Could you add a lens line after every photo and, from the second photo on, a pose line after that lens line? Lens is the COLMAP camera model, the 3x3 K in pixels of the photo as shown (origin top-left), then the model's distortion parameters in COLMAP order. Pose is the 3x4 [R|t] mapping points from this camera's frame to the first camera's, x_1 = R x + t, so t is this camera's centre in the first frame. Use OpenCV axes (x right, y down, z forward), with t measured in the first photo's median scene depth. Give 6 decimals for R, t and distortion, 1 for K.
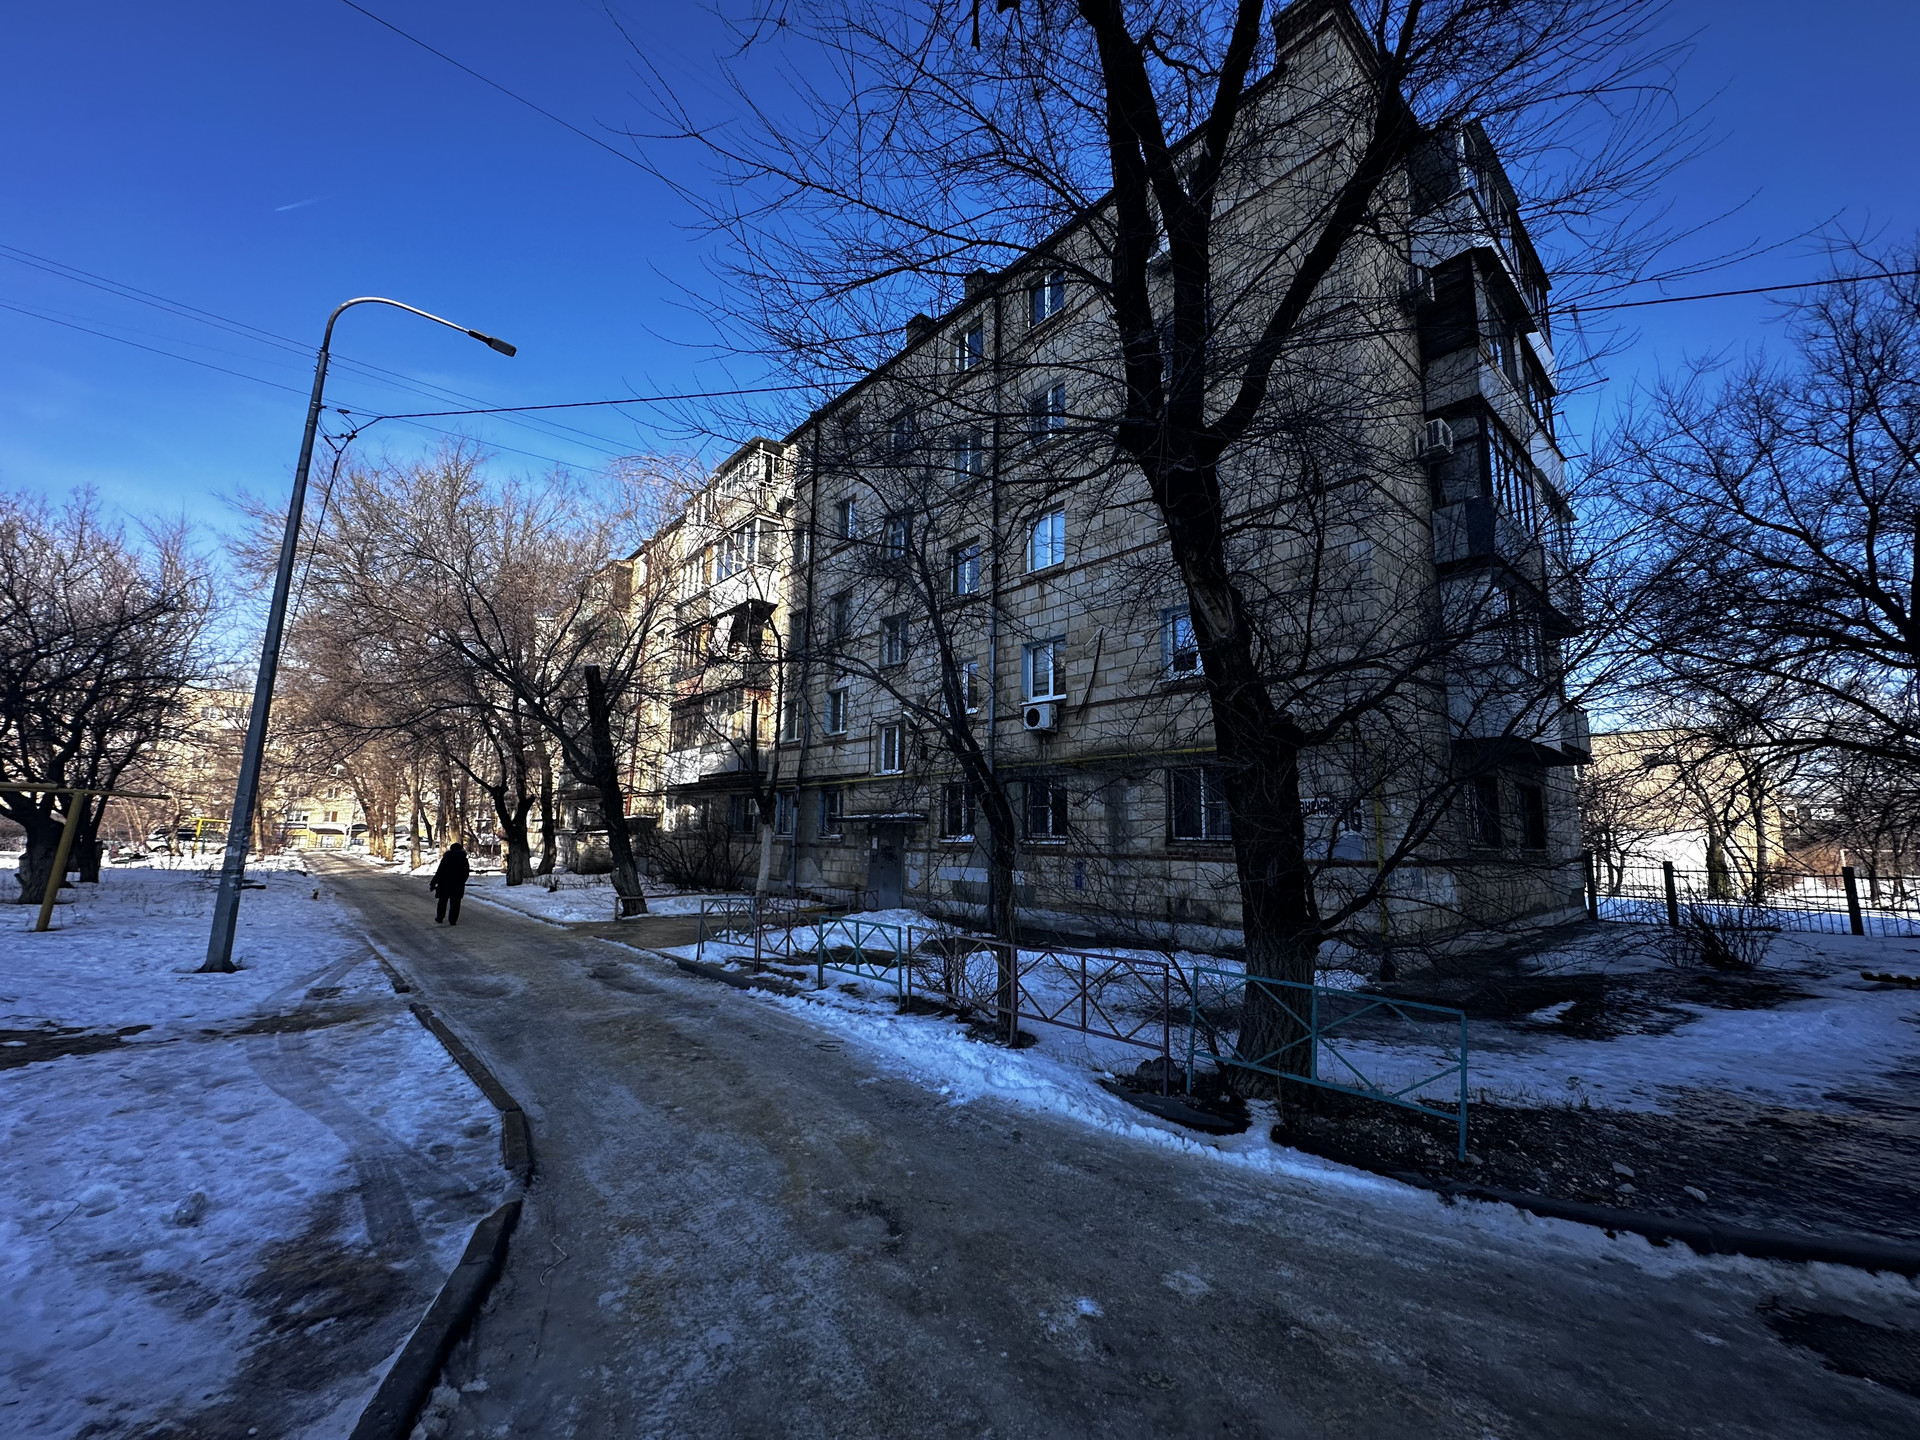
lens RADIAL K [[761.0, 0, 960.0], [0, 761.0, 720.0], [0, 0, 1]] dist [-0.001795, 0.000430]
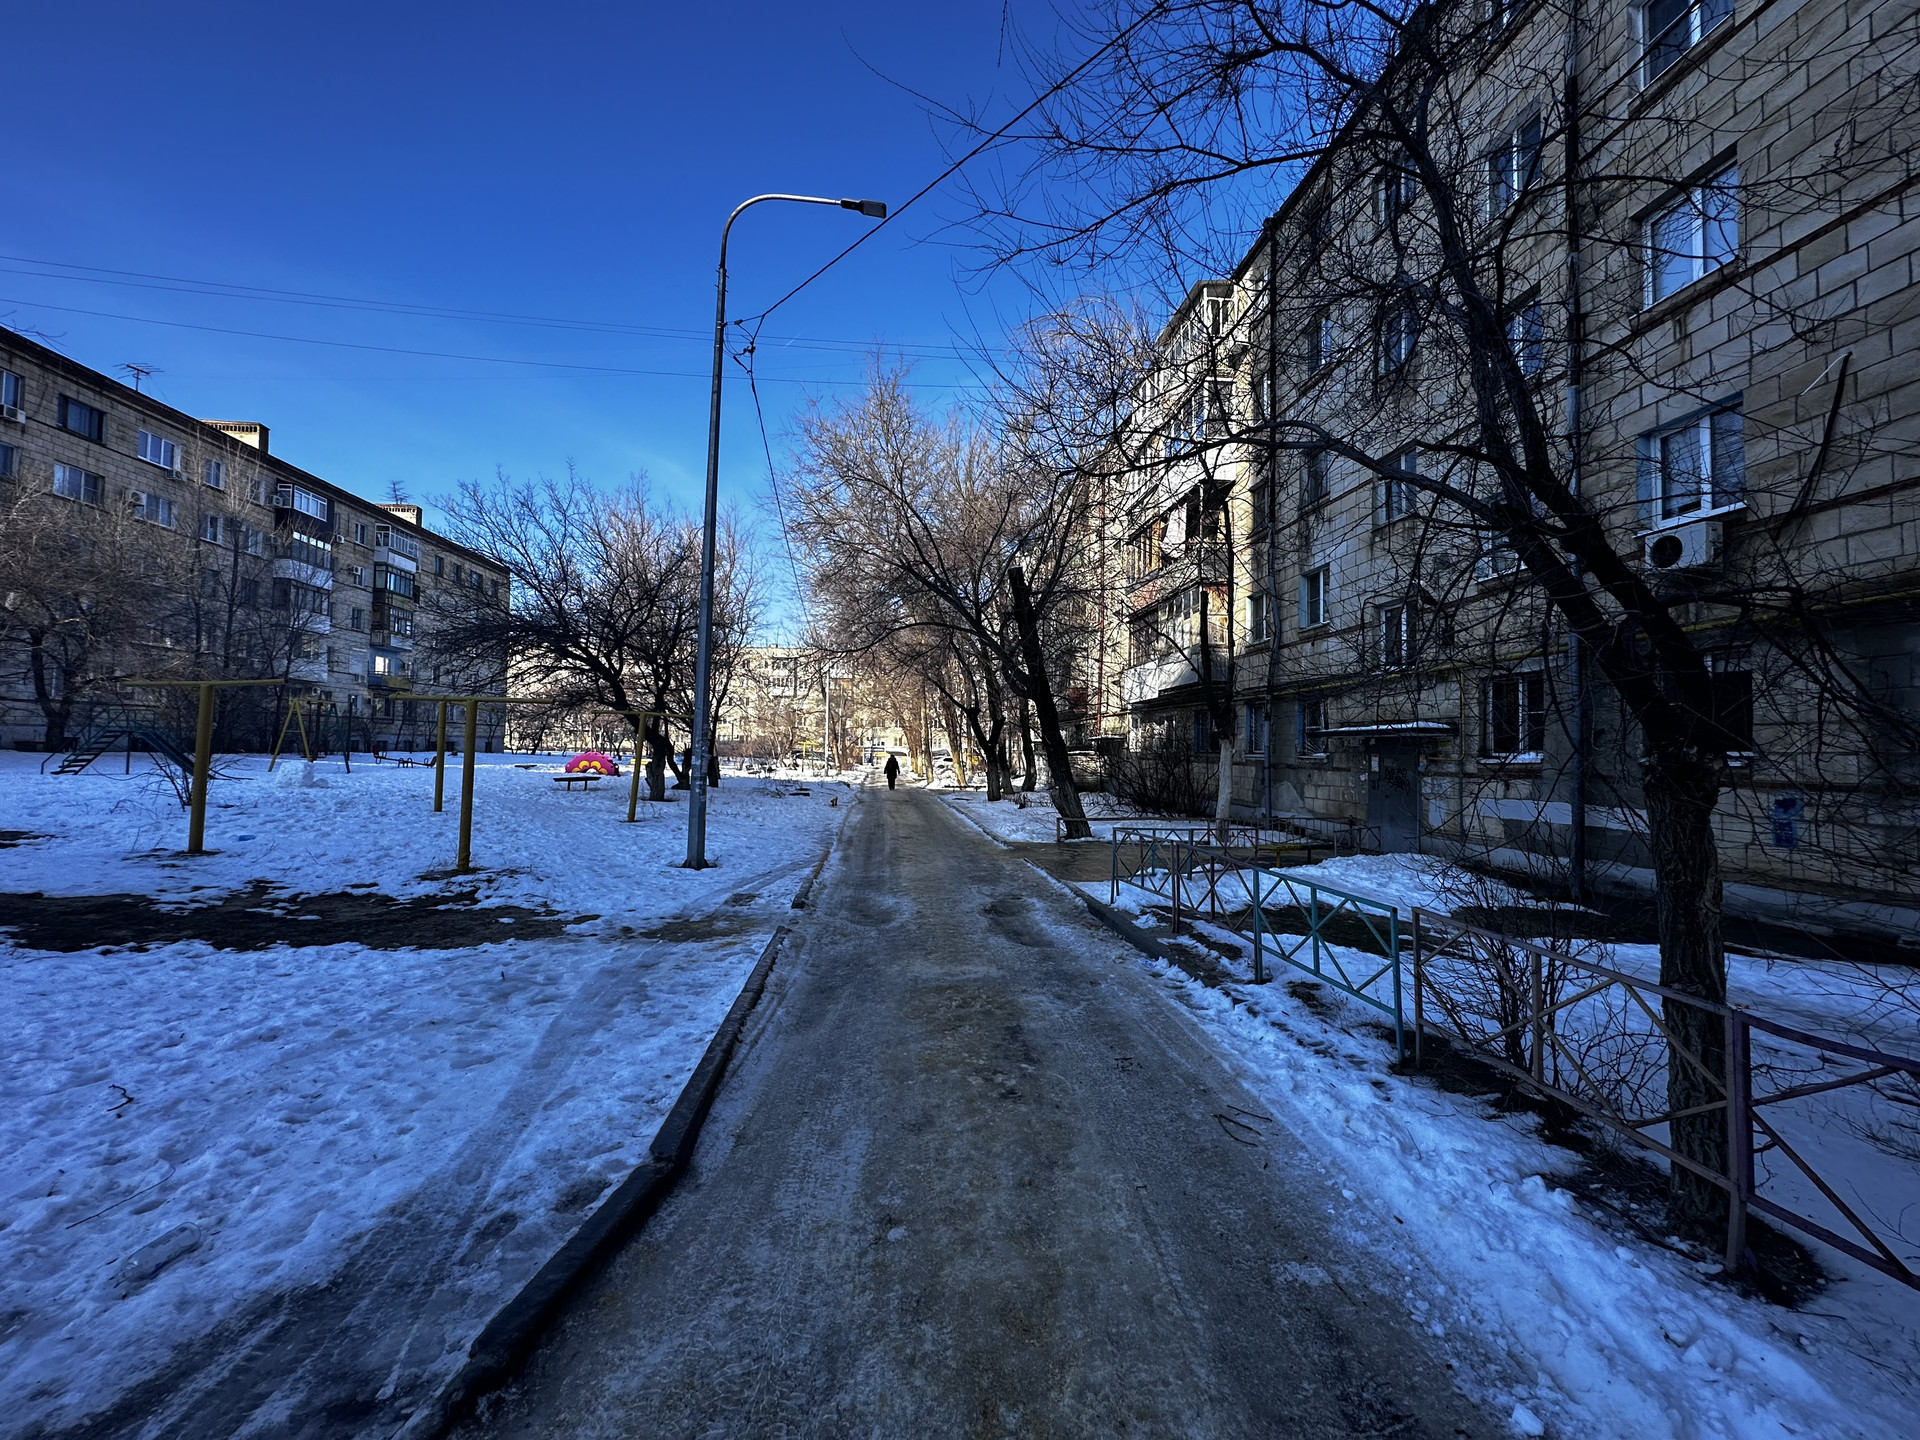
lens RADIAL K [[761.0, 0, 960.0], [0, 761.0, 720.0], [0, 0, 1]] dist [-0.001795, 0.000430]
pose [[0.811781, -0.022909, -0.583513, -0.006758], [0.080070, 0.994159, 0.072362, 0.040278], [0.578447, -0.105464, 0.808873, 0.205401]]
